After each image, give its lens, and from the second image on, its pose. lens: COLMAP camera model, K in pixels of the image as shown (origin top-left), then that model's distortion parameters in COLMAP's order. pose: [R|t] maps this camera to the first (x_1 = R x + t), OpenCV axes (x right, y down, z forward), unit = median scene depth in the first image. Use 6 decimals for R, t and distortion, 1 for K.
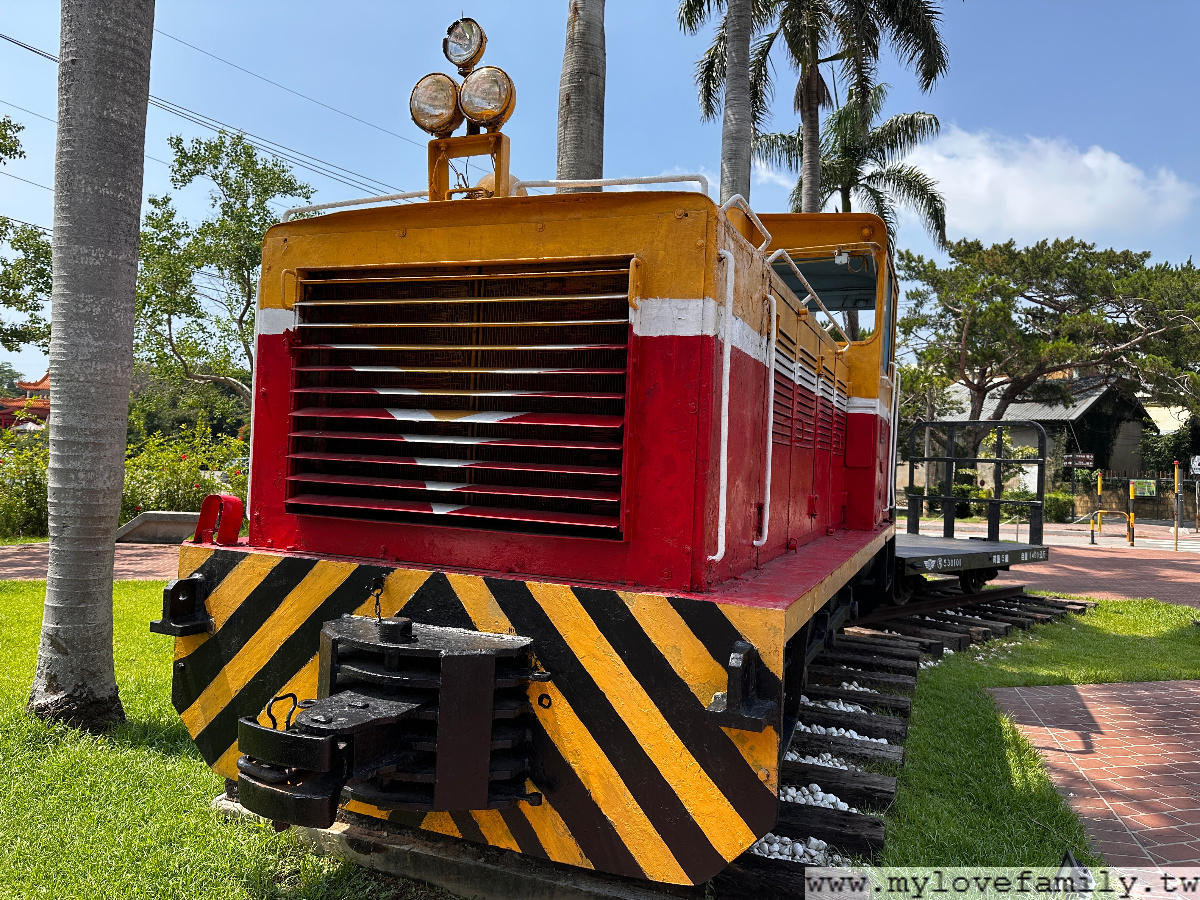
lens RADIAL K [[843.5, 0, 601.9], [0, 843.5, 449.2], [0, 0, 1]] dist [-0.002975, -0.003177]
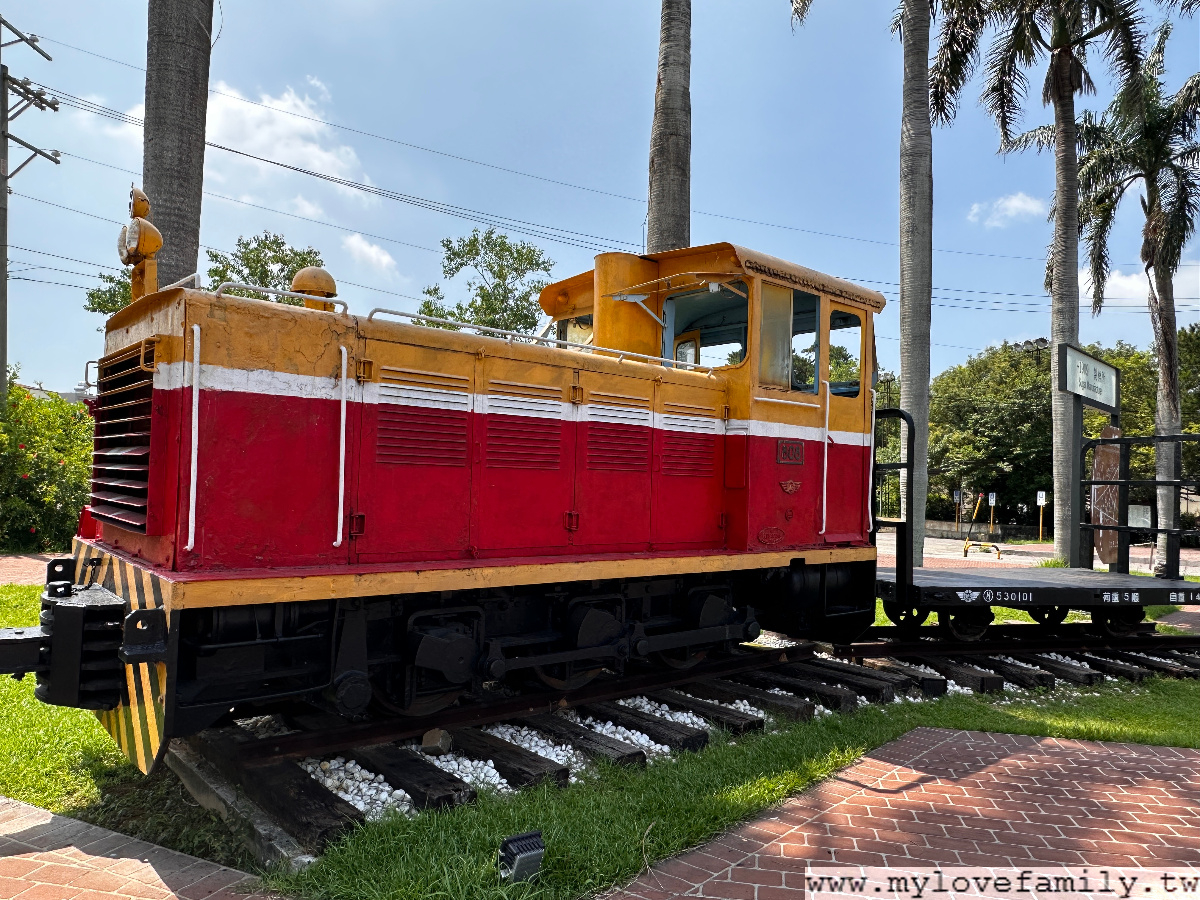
lens RADIAL K [[815.8, 0, 599.2], [0, 815.8, 452.2], [0, 0, 1]] dist [-0.002403, 0.000478]
pose [[0.893102, -0.033866, -0.448577, 0.644274], [0.015556, 0.998891, -0.044441, 0.021357], [0.449585, 0.032712, 0.892638, 0.044417]]
